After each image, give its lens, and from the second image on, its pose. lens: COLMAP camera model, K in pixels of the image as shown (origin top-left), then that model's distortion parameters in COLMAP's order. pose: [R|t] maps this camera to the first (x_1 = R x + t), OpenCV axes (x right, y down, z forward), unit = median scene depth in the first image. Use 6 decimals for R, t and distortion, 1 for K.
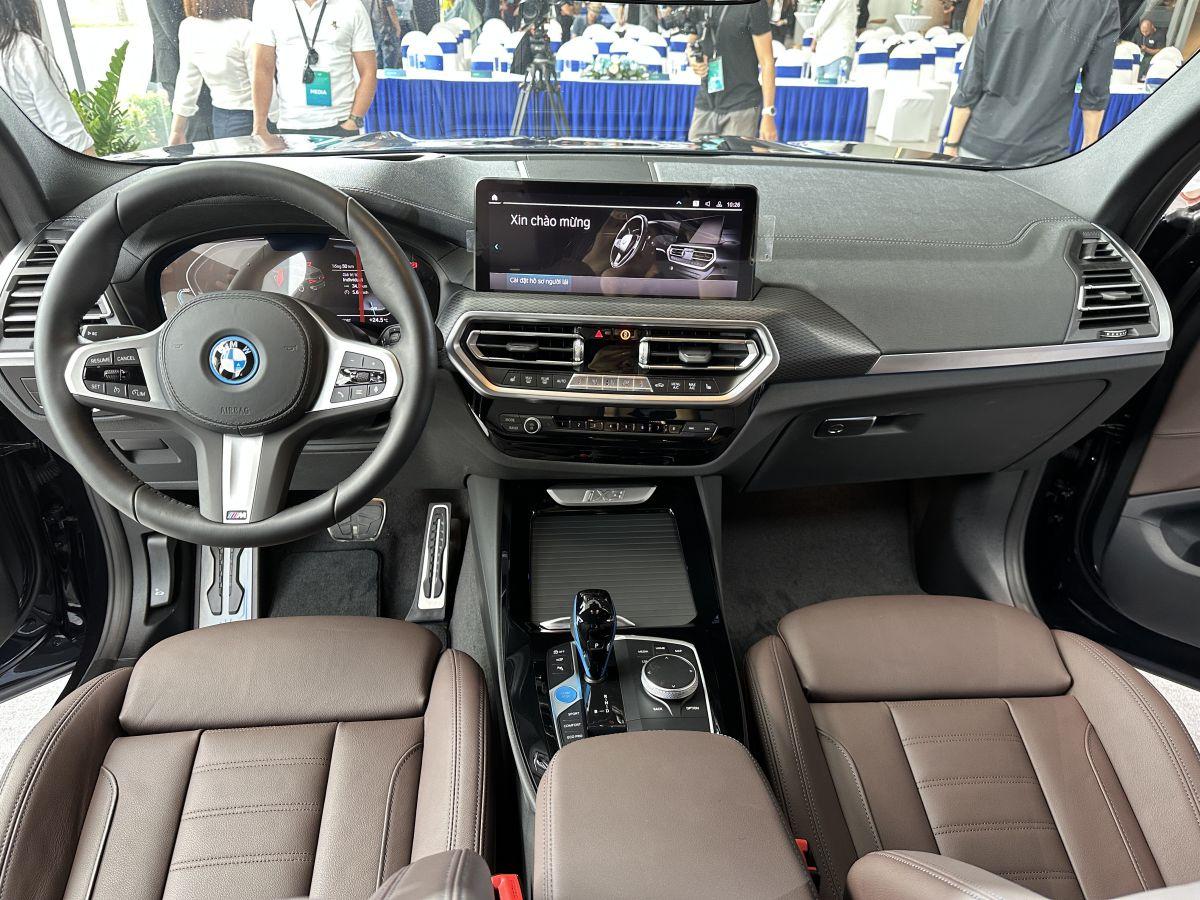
lens RADIAL K [[825.1, 0, 627.4], [0, 825.1, 448.3], [0, 0, 1]] dist [0.084468, -0.107019]
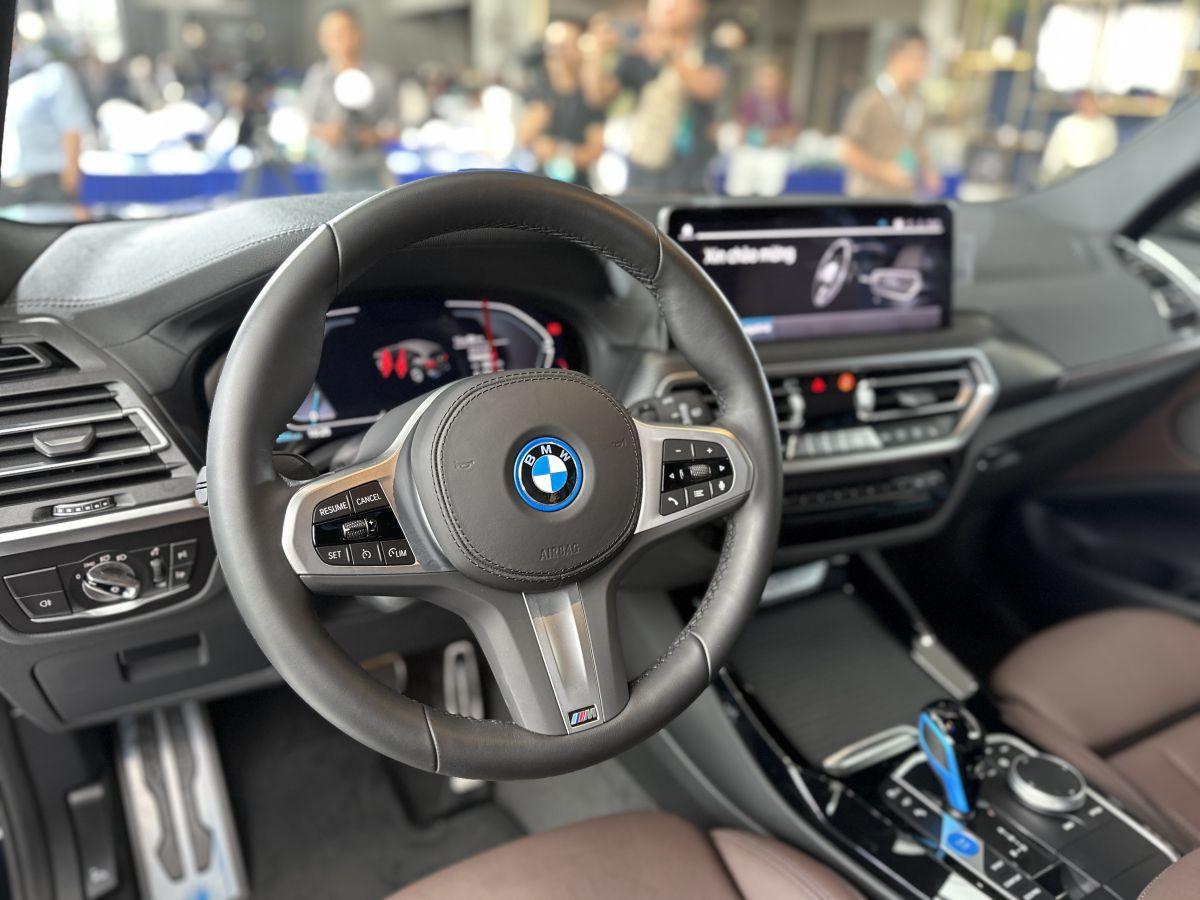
lens RADIAL K [[837.3, 0, 600.0], [0, 837.3, 450.0], [0, 0, 1]] dist [0.067294, -0.118082]
pose [[0.919176, -0.140194, 0.368050, -0.549350], [0.172436, 0.983425, -0.056049, -0.066197], [-0.354092, 0.114984, 0.928115, 0.317178]]
